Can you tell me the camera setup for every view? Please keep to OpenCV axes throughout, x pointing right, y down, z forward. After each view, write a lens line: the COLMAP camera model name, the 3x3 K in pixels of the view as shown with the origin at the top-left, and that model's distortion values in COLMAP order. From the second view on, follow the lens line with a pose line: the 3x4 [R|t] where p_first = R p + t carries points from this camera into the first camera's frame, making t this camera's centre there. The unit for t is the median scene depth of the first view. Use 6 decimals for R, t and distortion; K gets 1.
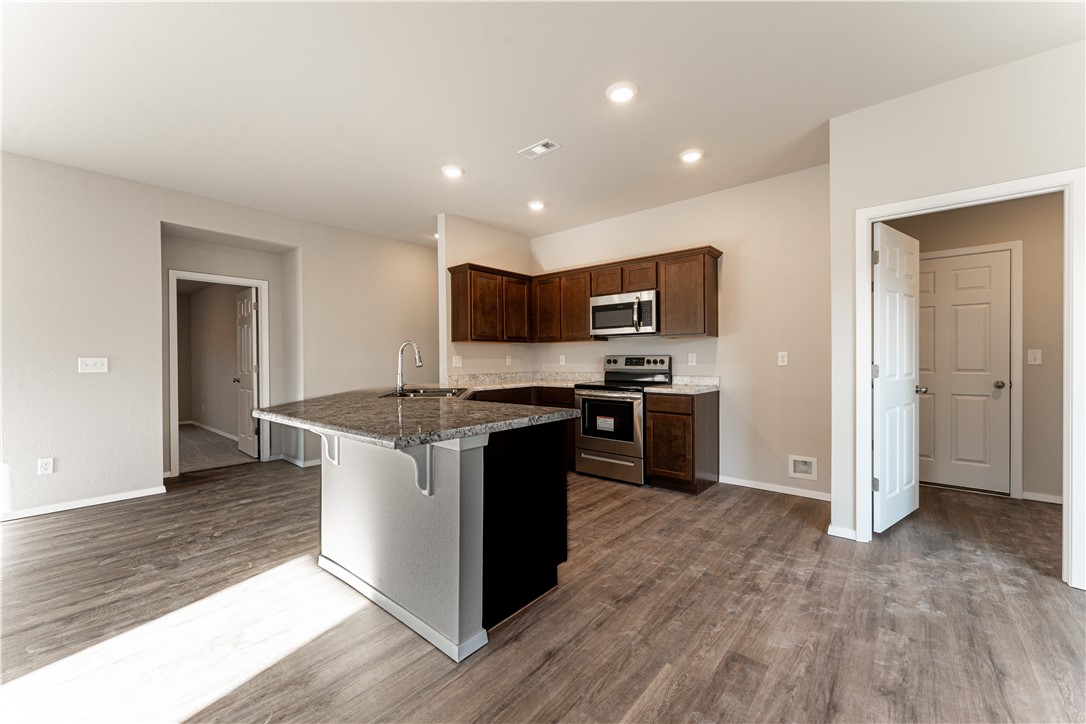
lens RADIAL K [[433.3, 0, 543.0], [0, 433.3, 362.0], [0, 0, 1]] dist [0.000503, 0.000271]
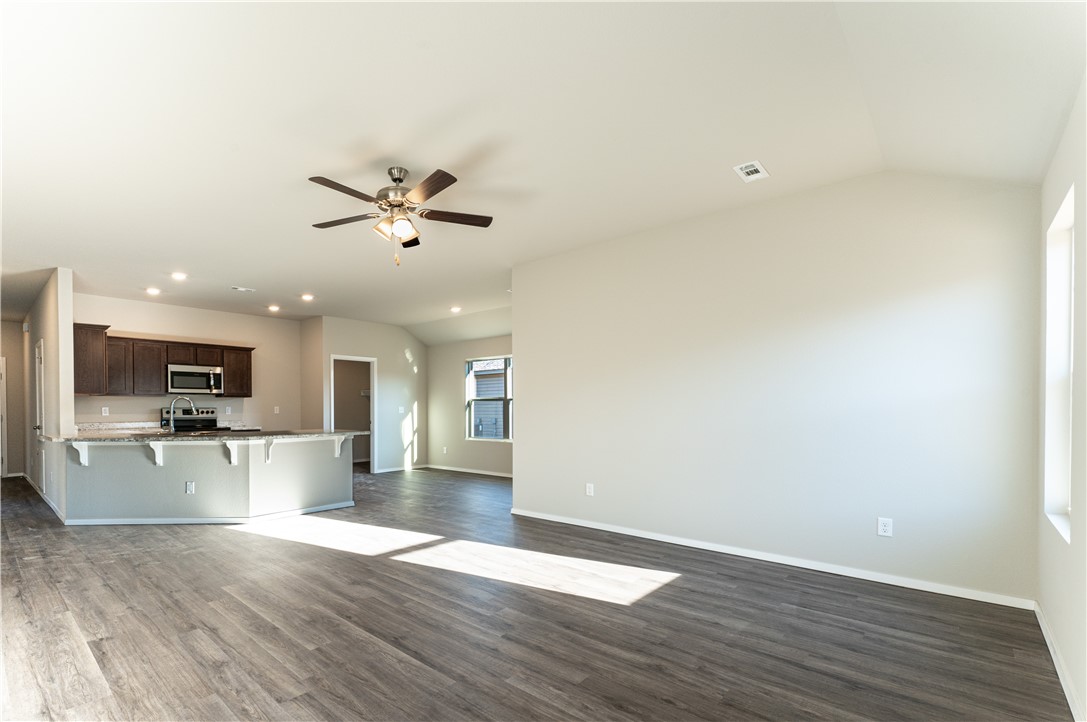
lens RADIAL K [[494.8, 0, 464.3], [0, 494.8, 414.2], [0, 0, 1]] dist [-0.001399, -0.000408]
pose [[0.071855, -0.003887, 0.997408, -1.562316], [0.011119, 0.999933, 0.003096, 0.012647], [-0.997353, 0.010868, 0.071893, -0.025172]]
